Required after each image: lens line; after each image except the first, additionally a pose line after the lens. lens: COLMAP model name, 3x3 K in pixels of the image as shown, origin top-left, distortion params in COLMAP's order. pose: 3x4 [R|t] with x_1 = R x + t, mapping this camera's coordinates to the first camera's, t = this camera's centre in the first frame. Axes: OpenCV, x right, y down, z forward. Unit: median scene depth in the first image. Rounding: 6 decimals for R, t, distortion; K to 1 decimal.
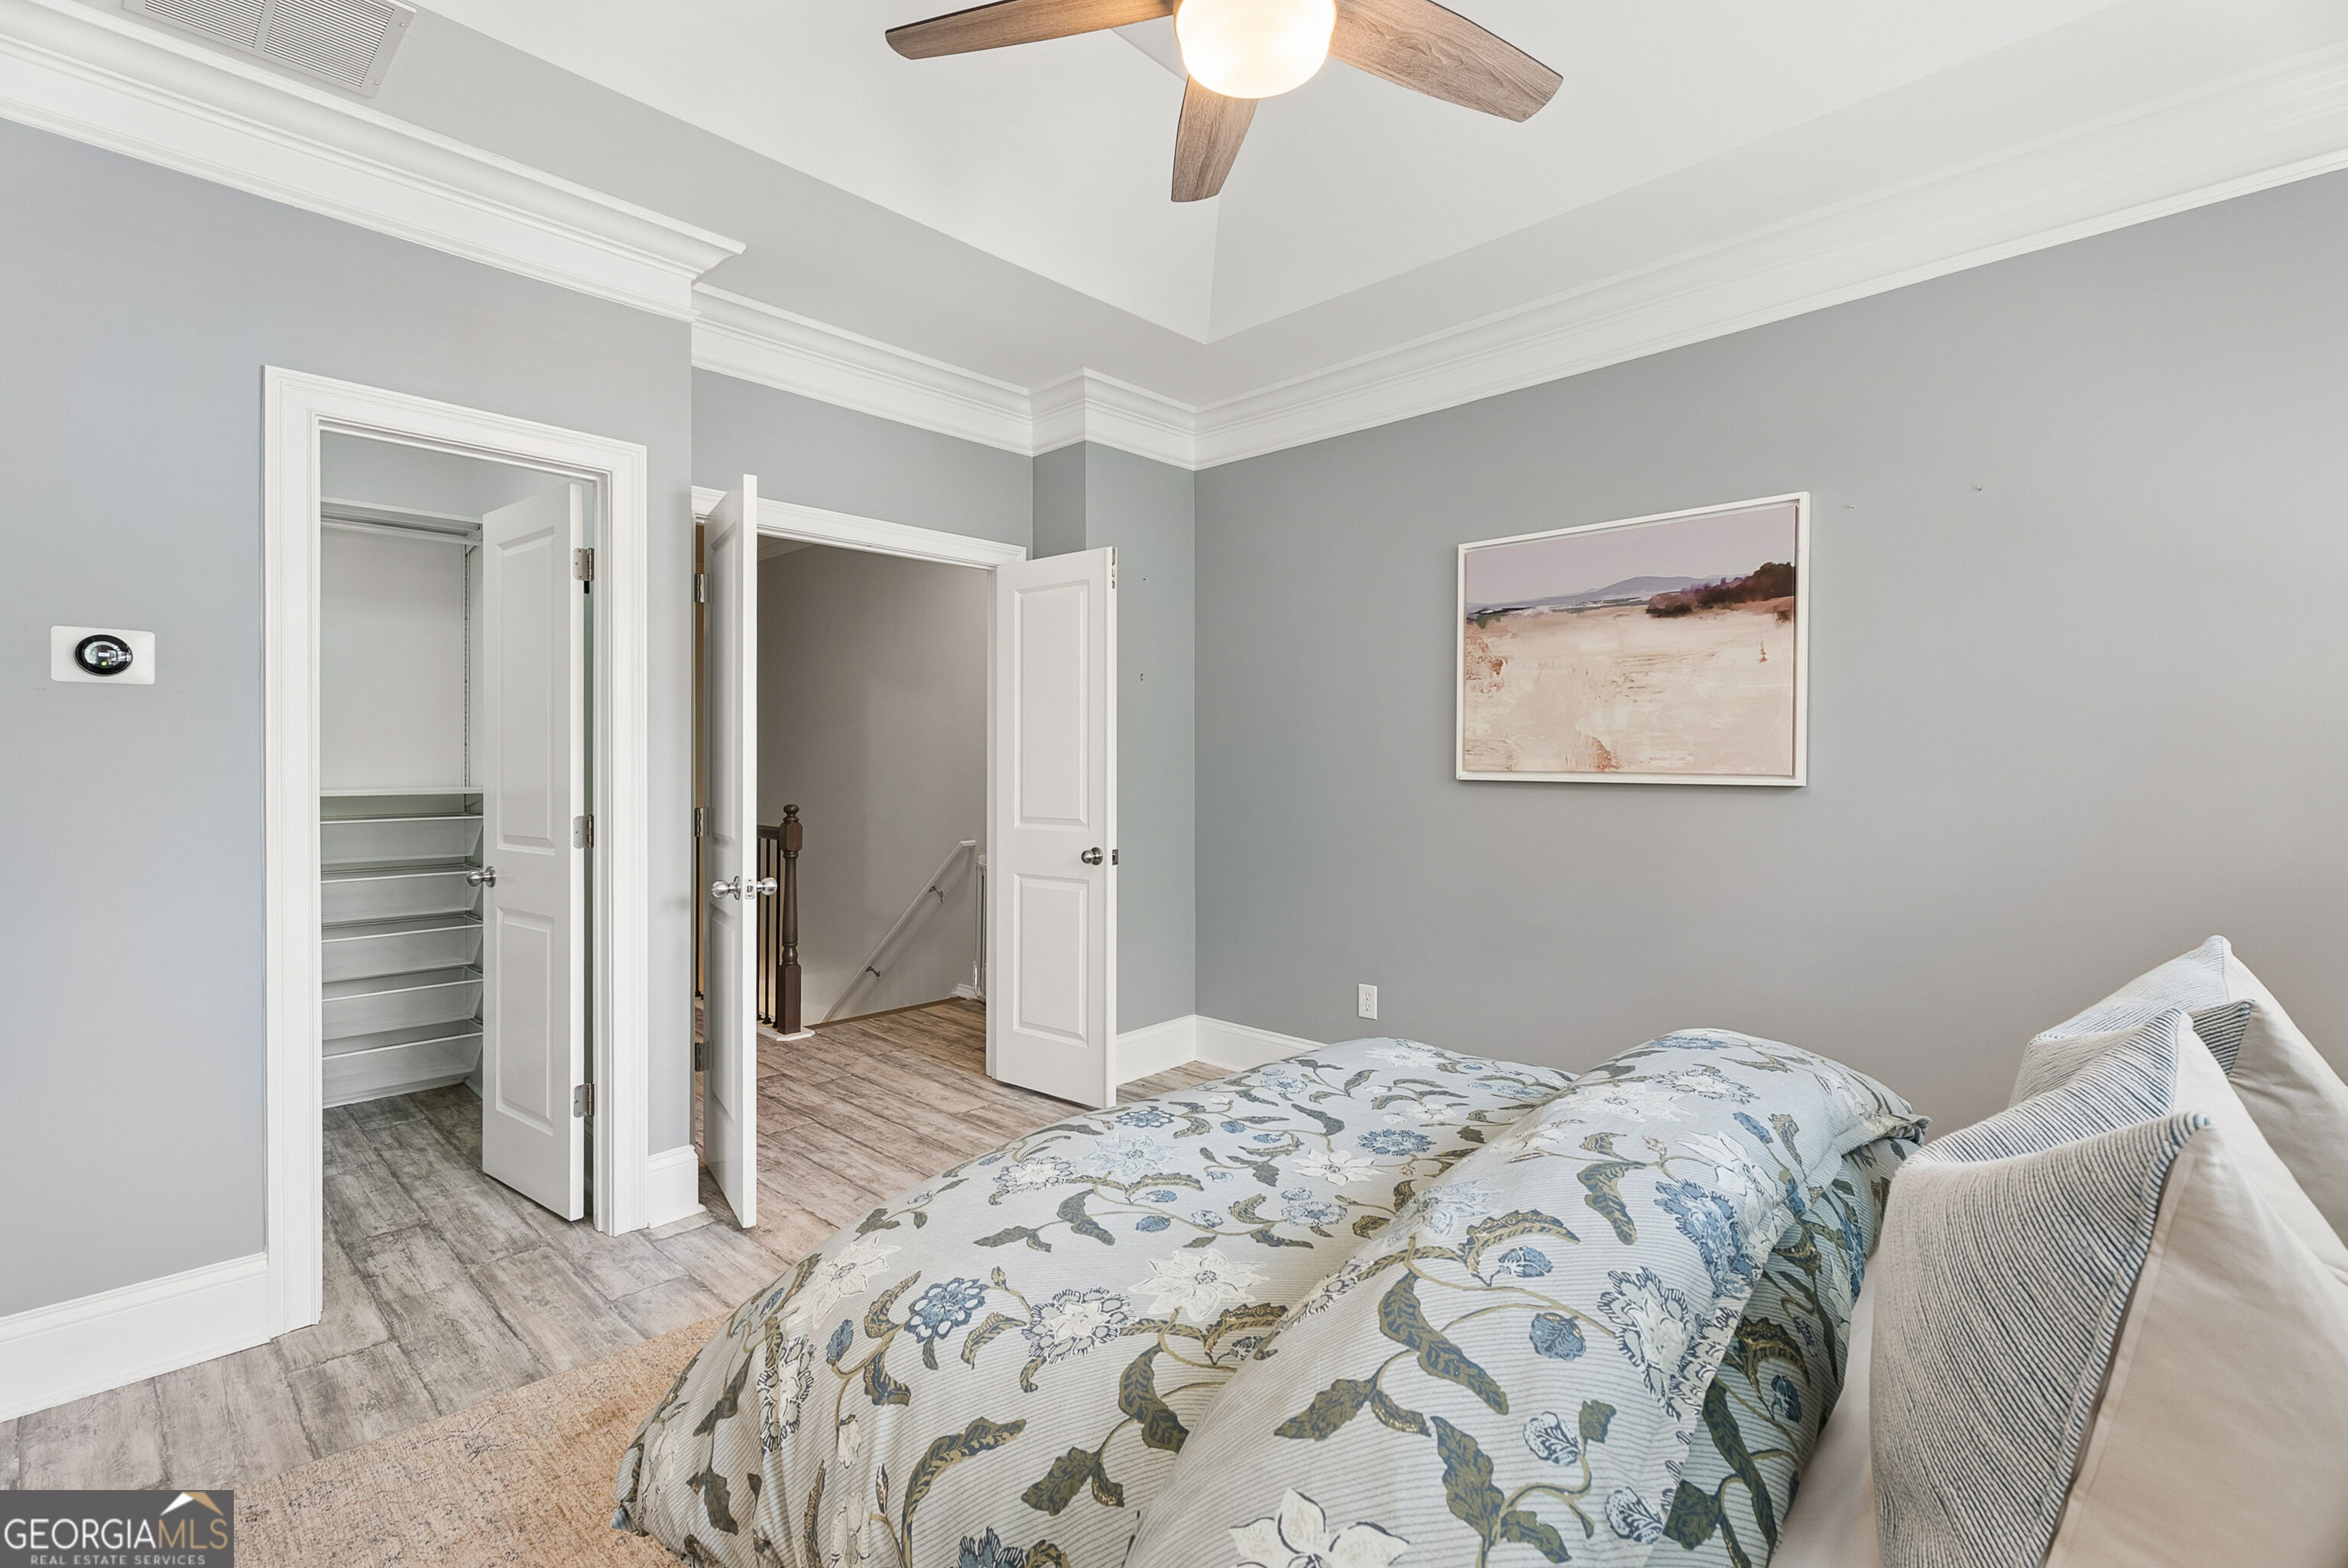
lens RADIAL K [[1047.5, 0, 1170.1], [0, 1047.5, 788.1], [0, 0, 1]] dist [-0.001888, -0.001689]
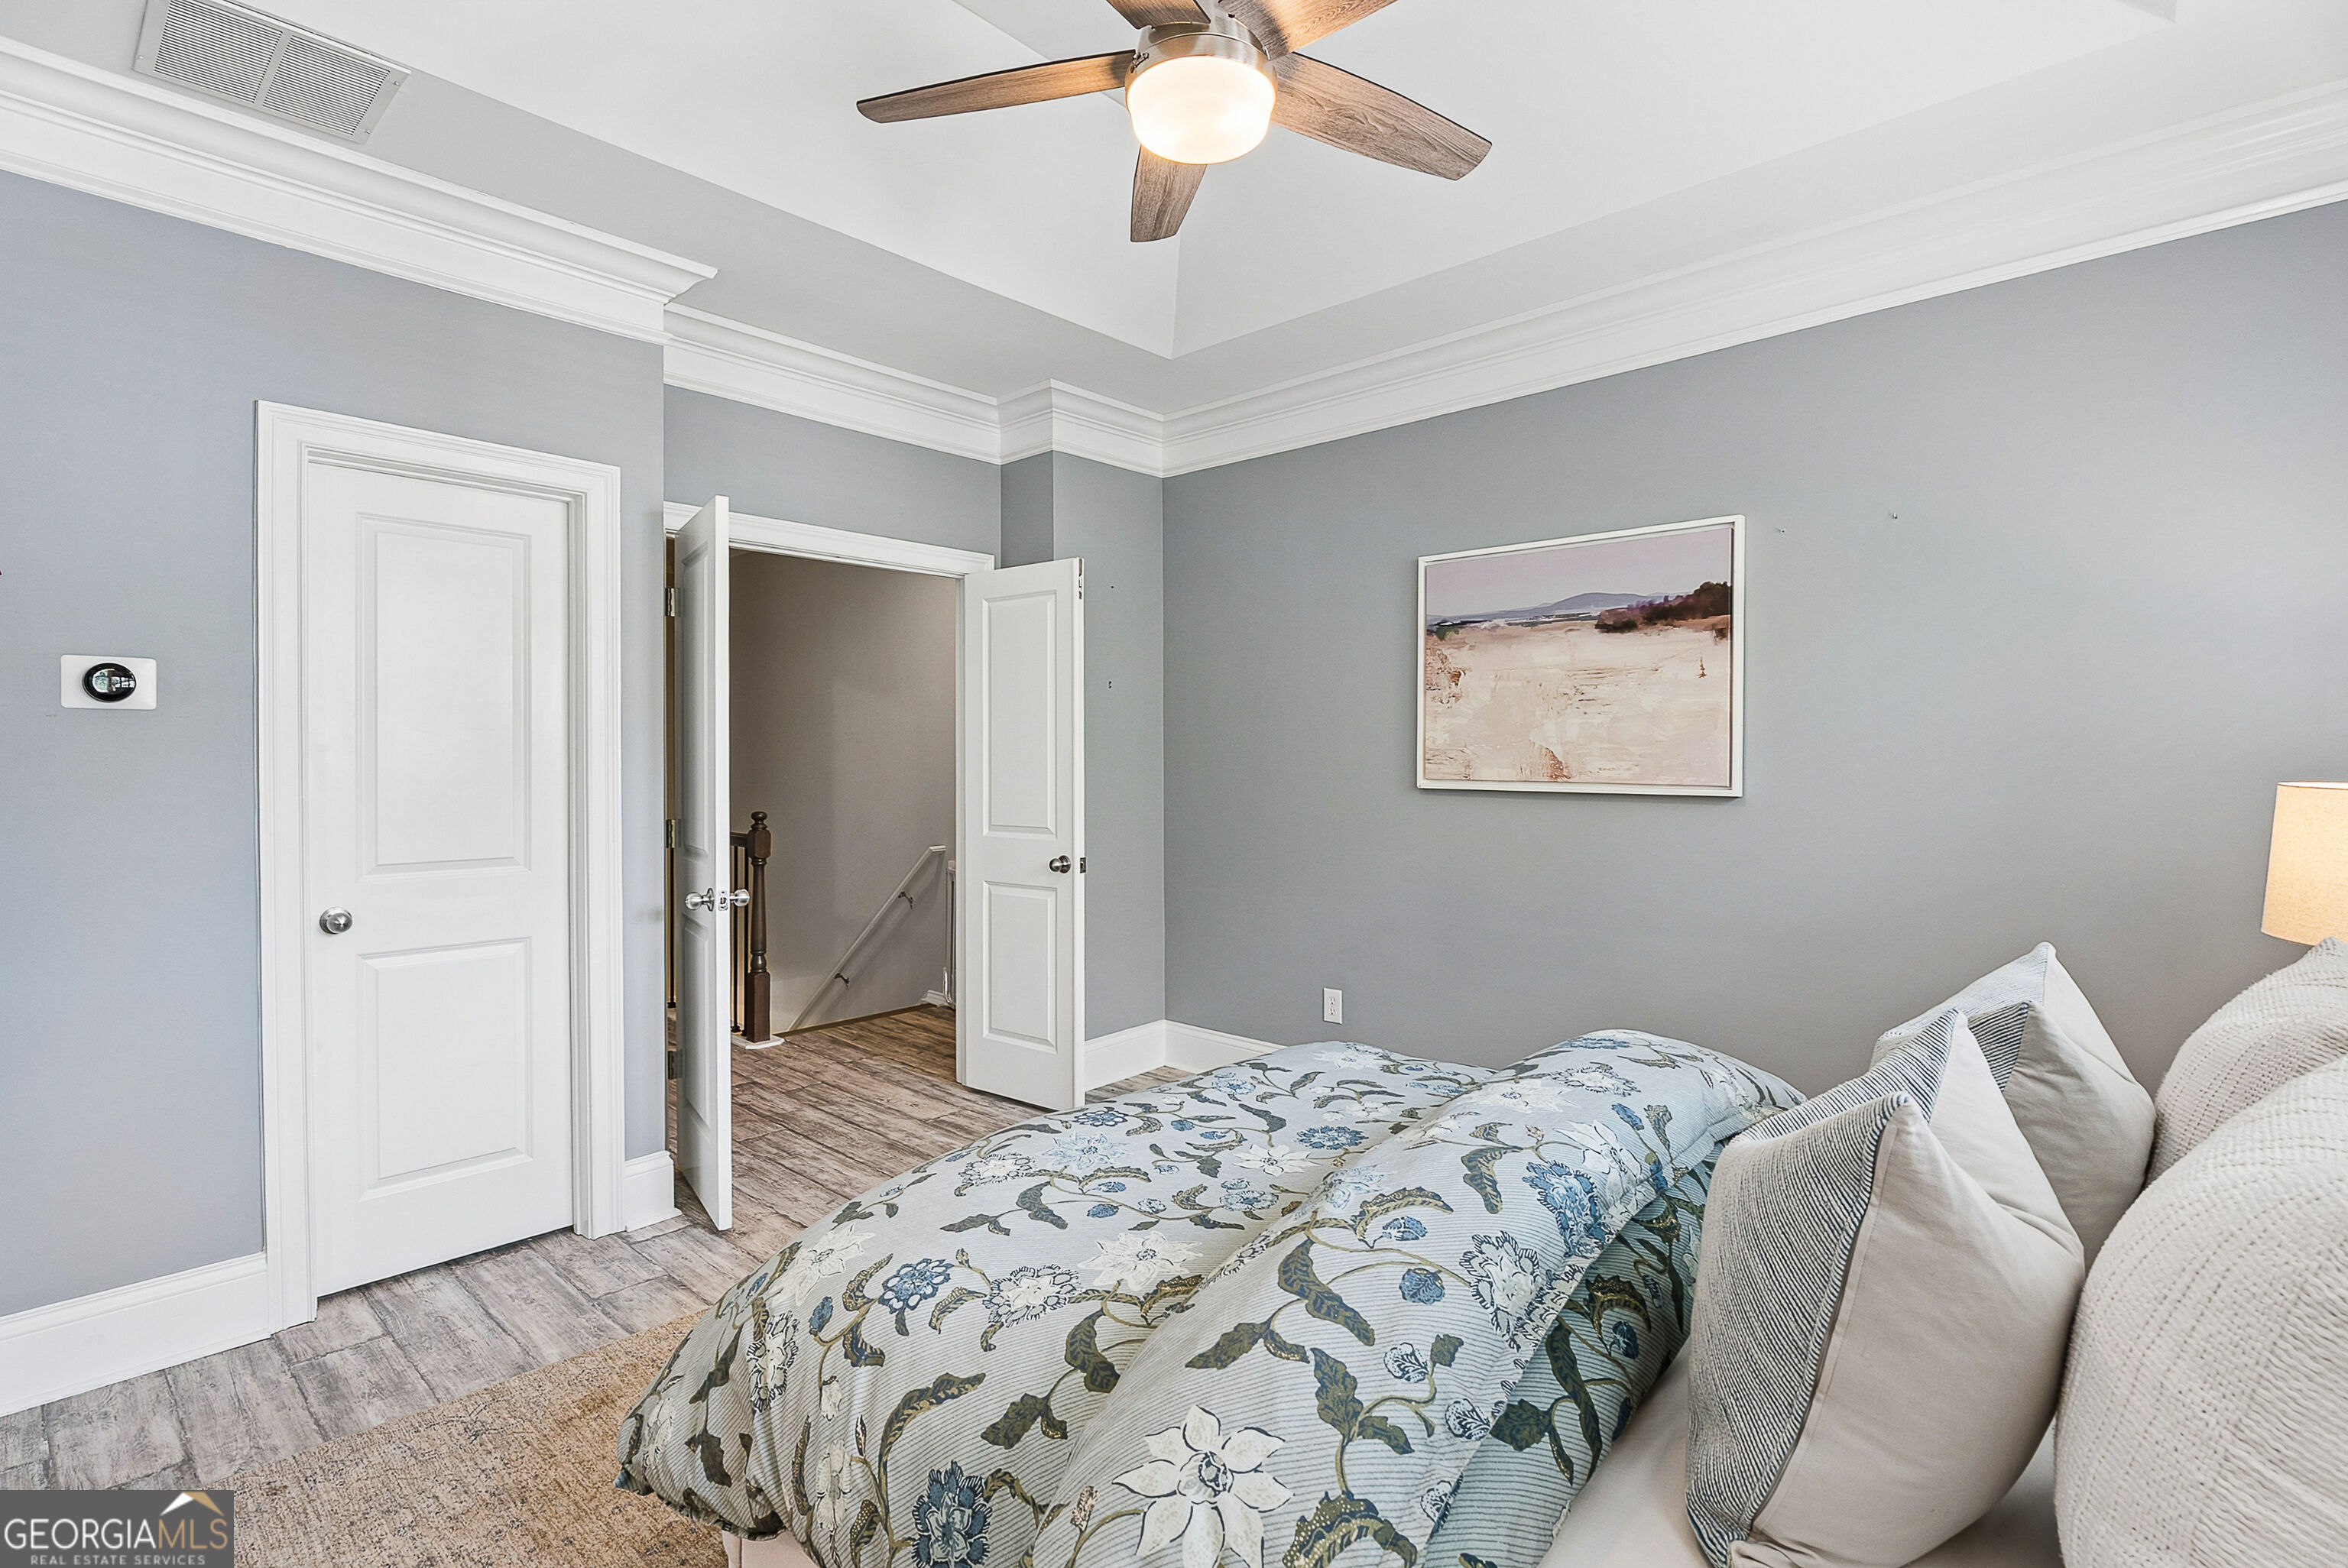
lens RADIAL K [[1091.2, 0, 1174.0], [0, 1091.2, 784.0], [0, 0, 1]] dist [-0.022196, 0.001215]
pose [[0.999753, -0.003222, 0.021971, 0.026380], [0.003212, 0.999995, 0.000514, -0.026884], [-0.021972, -0.000444, 0.999758, -0.114281]]
